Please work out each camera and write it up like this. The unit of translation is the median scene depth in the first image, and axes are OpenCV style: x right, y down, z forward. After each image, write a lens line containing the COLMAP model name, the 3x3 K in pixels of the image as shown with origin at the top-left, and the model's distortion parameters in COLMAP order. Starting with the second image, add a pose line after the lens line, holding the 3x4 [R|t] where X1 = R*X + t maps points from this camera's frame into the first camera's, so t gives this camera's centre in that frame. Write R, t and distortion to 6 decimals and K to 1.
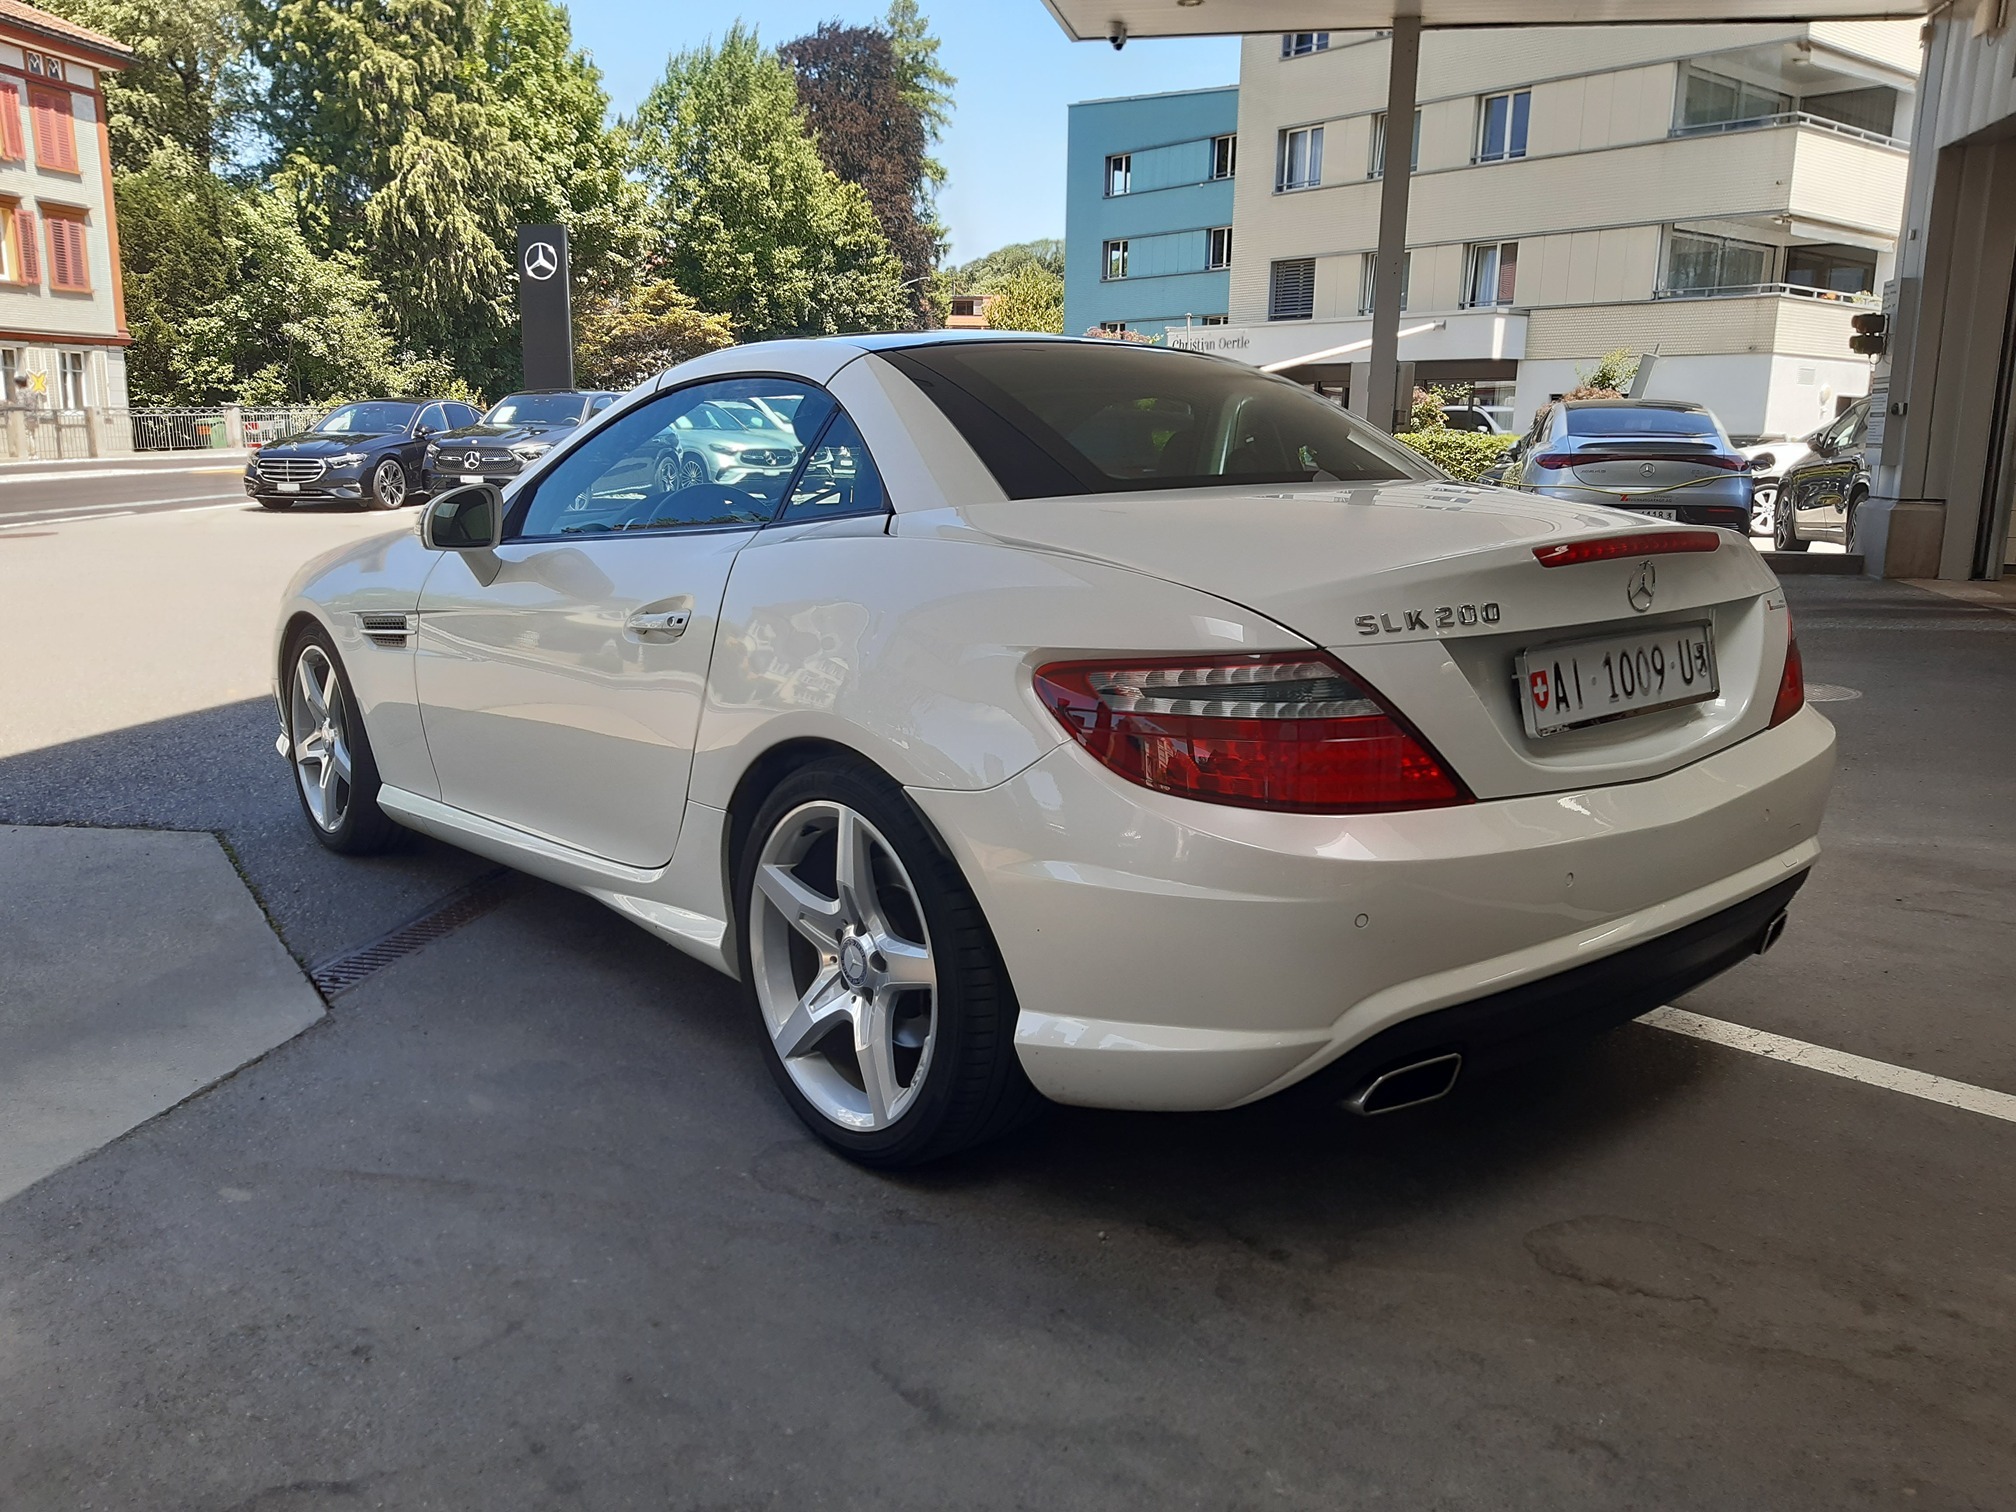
lens RADIAL K [[1581.3, 0, 996.1], [0, 1581.3, 775.9], [0, 0, 1]] dist [0.037133, -0.082999]
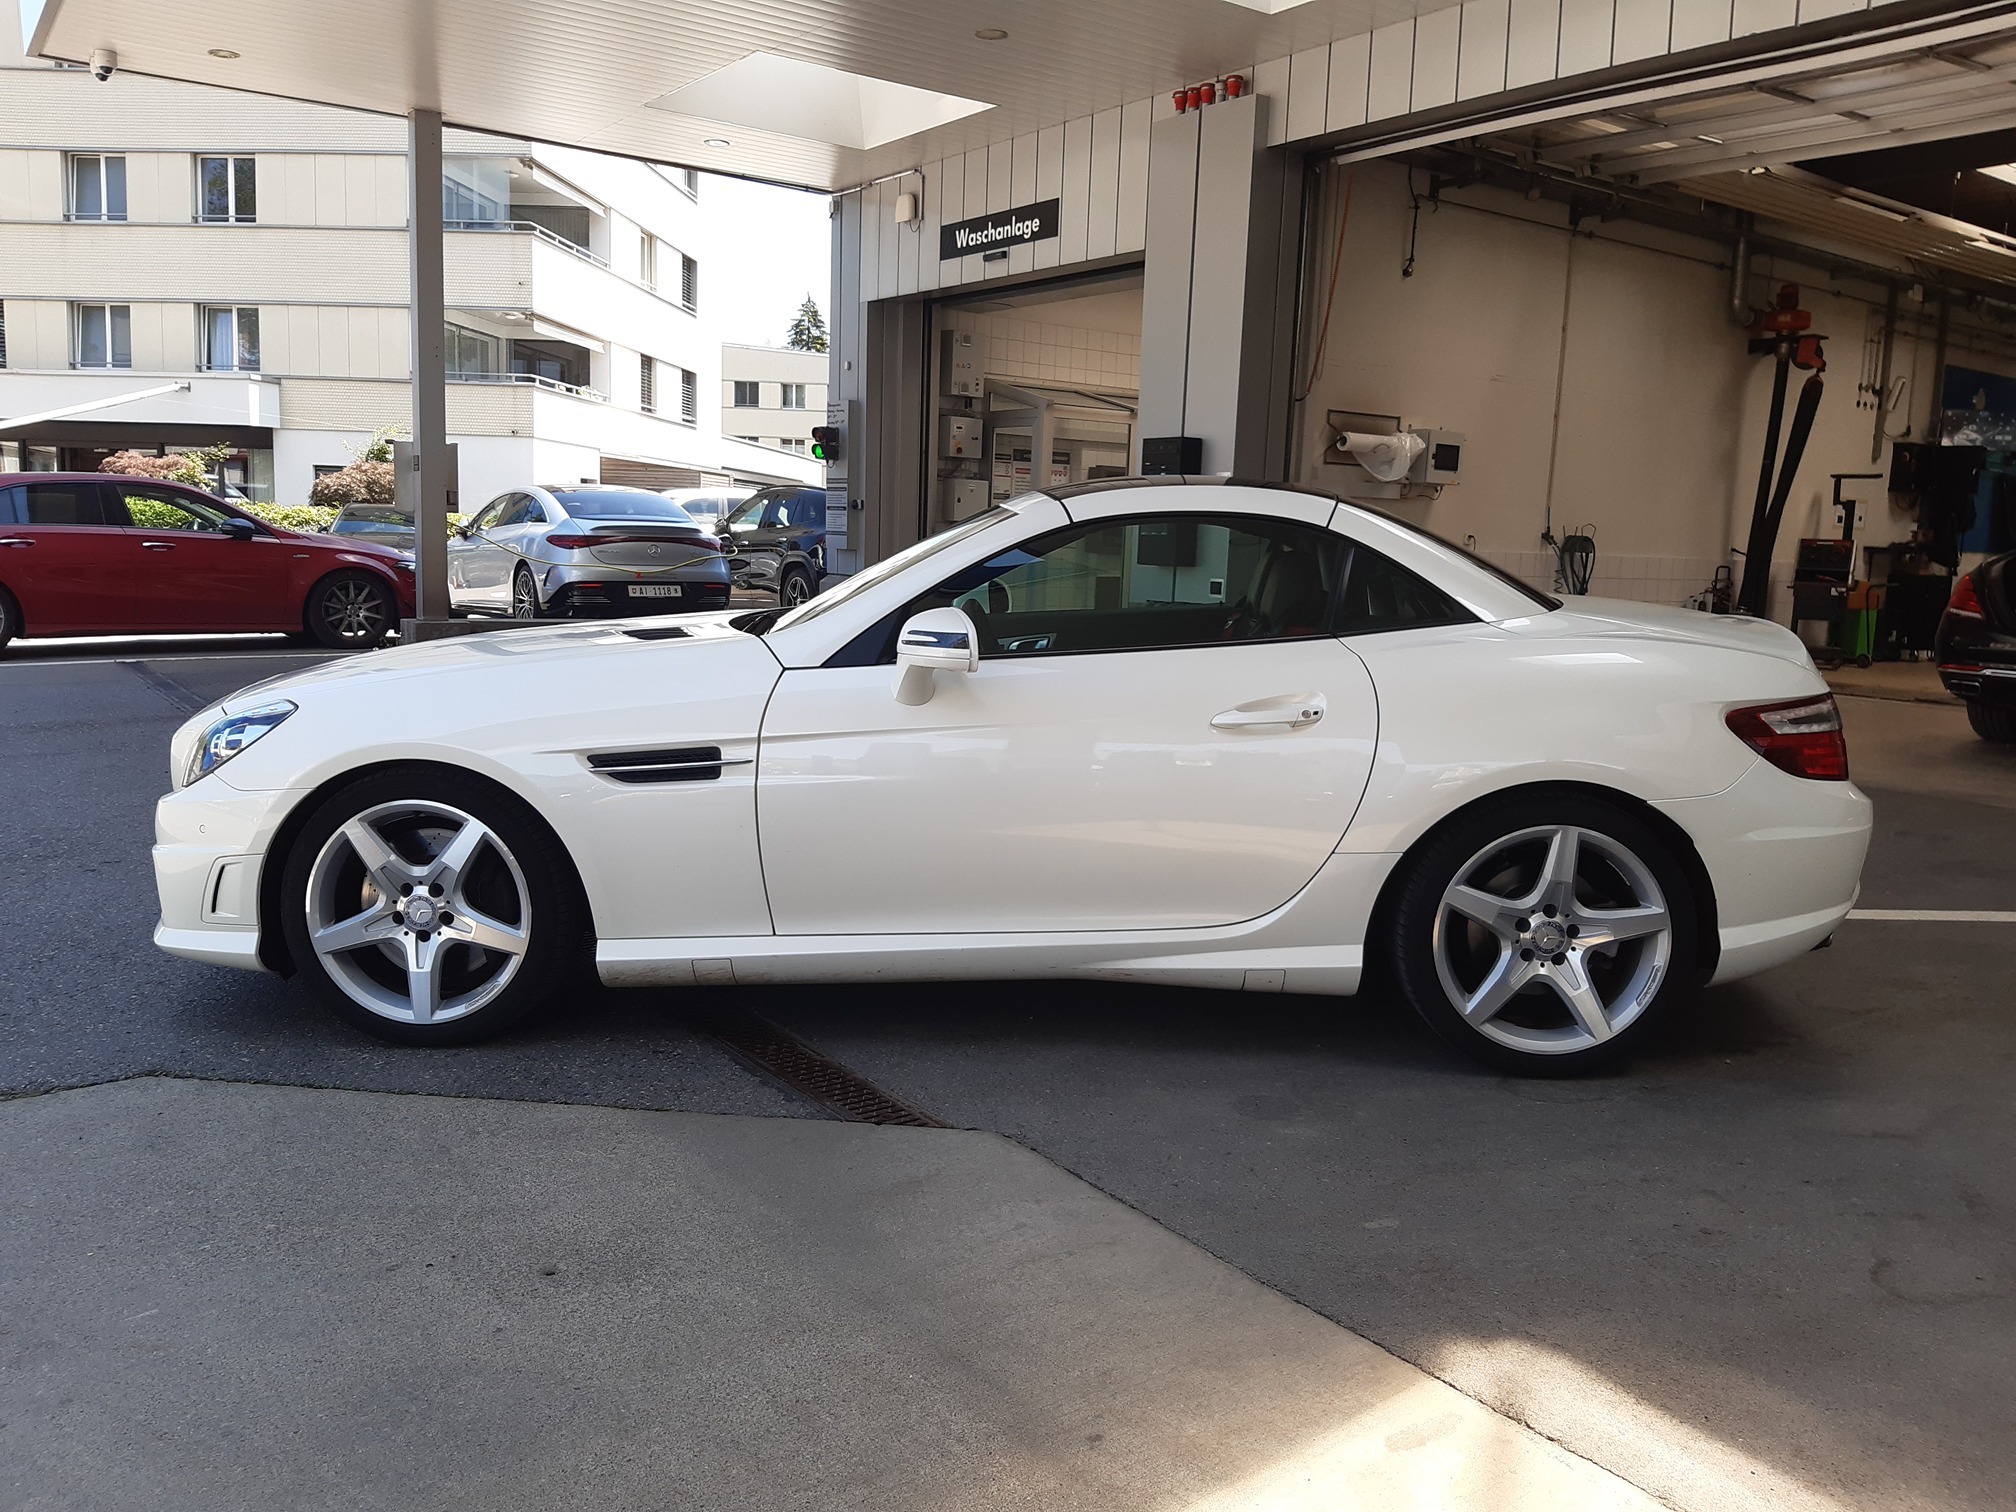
lens RADIAL K [[1581.3, 0, 1000.1], [0, 1581.3, 772.8], [0, 0, 1]] dist [0.037133, -0.082999]
pose [[0.673832, -0.103504, 0.731600, -0.136671], [0.133580, 0.990890, 0.017155, -0.011442], [-0.726710, 0.086168, 0.681519, 0.034388]]
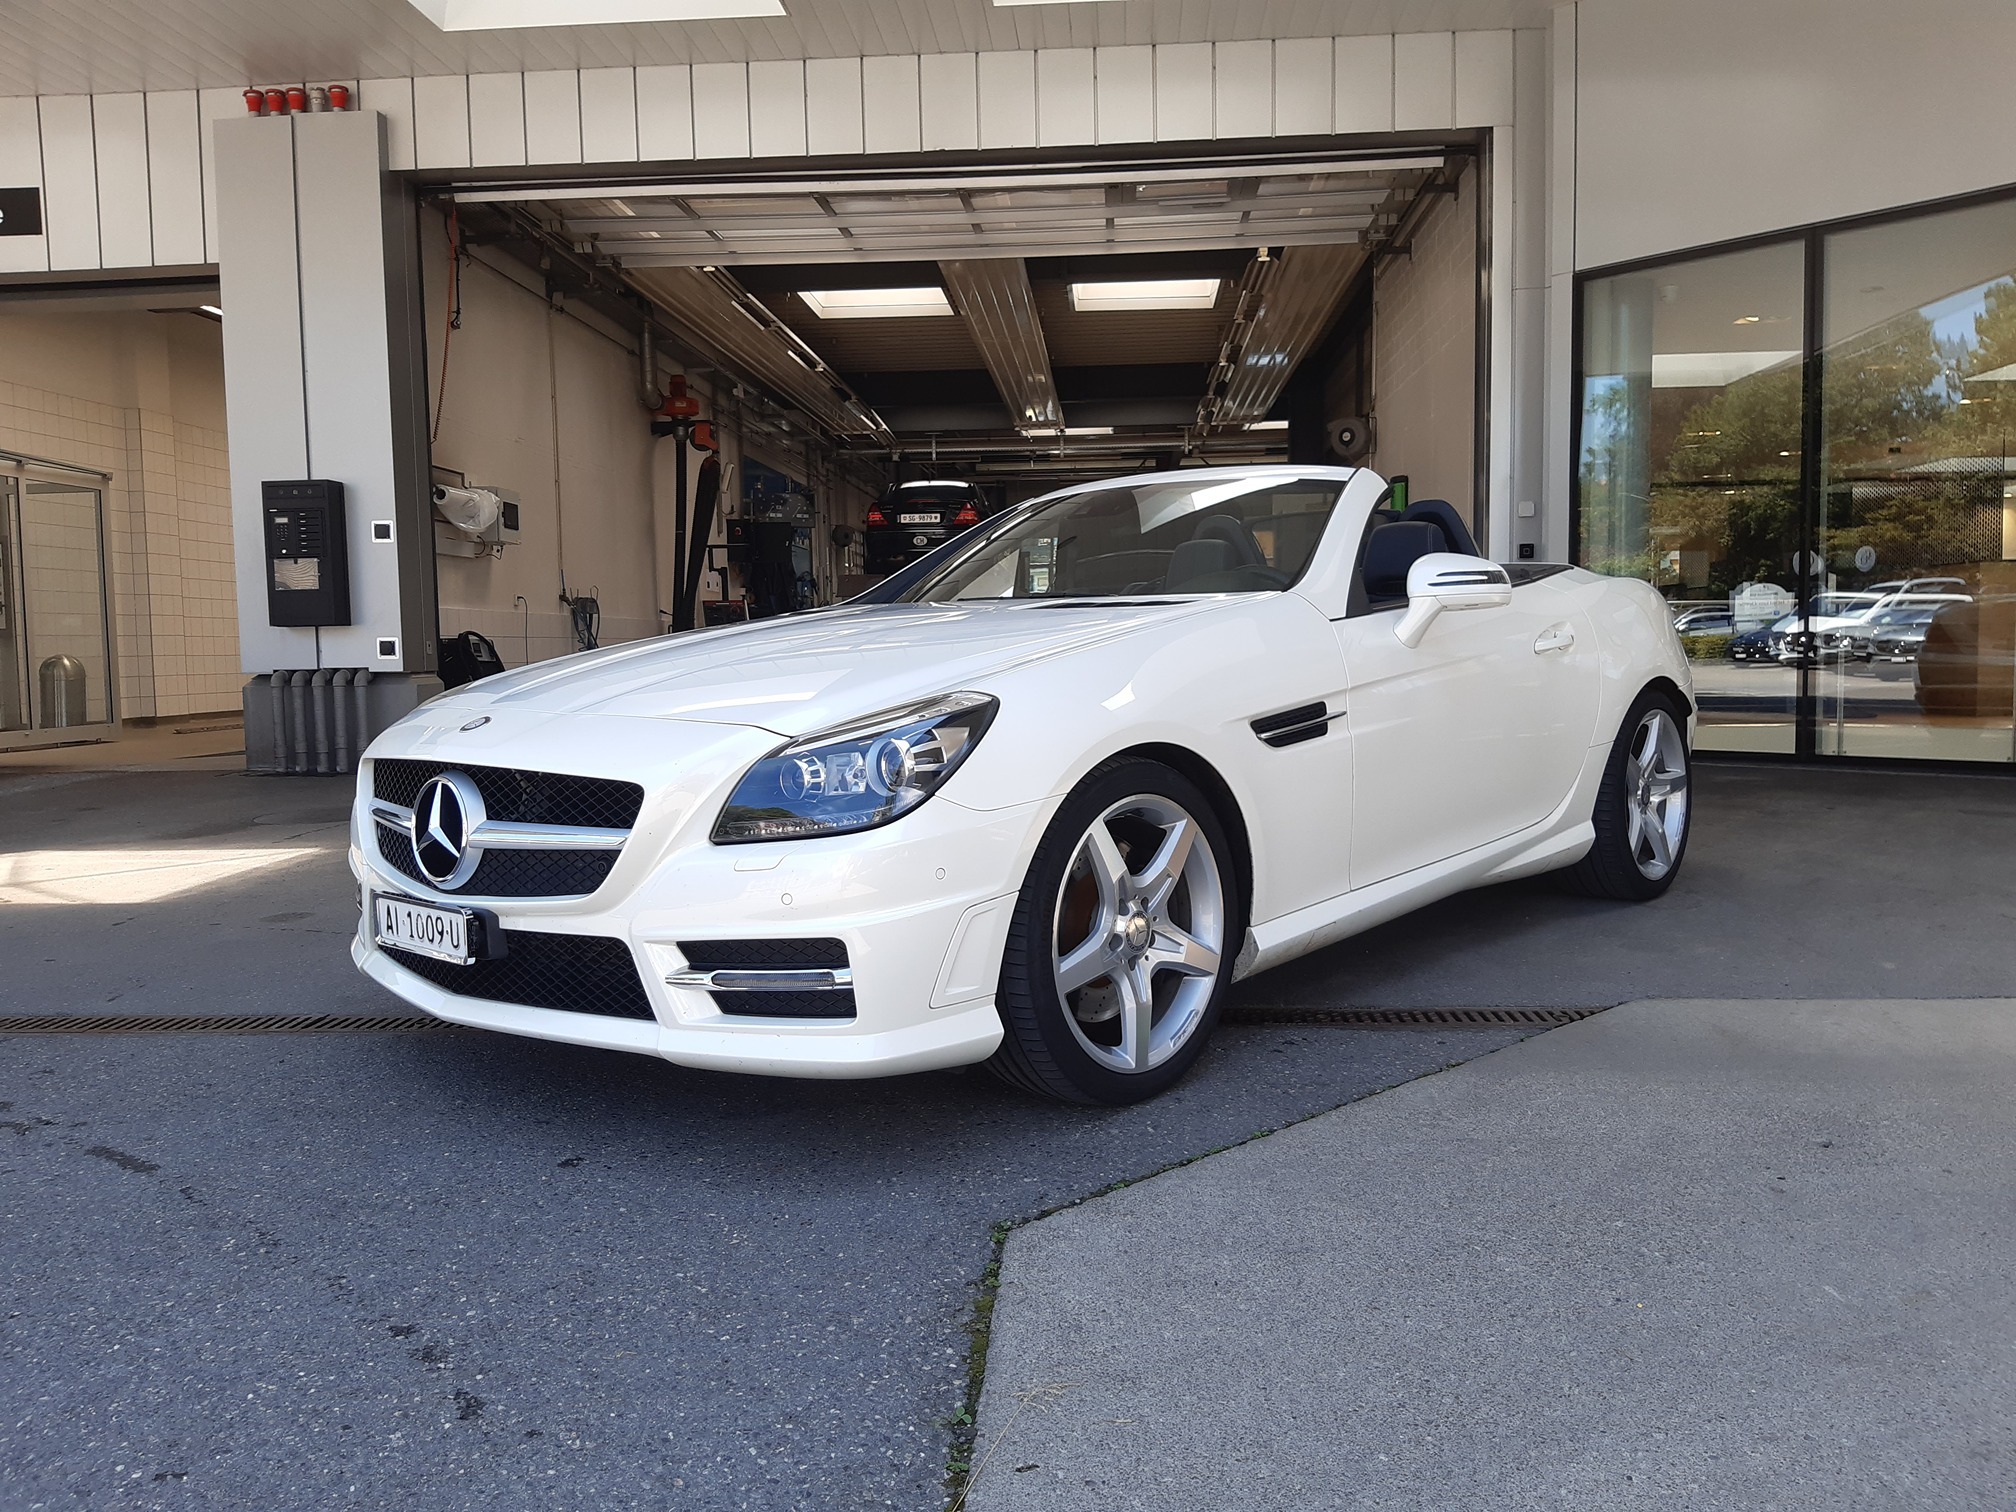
lens RADIAL K [[1581.3, 0, 1021.6], [0, 1581.3, 763.3], [0, 0, 1]] dist [0.037133, -0.082999]
pose [[-0.143017, -0.086905, 0.985897, -0.177932], [0.222926, 0.967711, 0.117640, -0.030156], [-0.964288, 0.236606, -0.119026, 0.182806]]
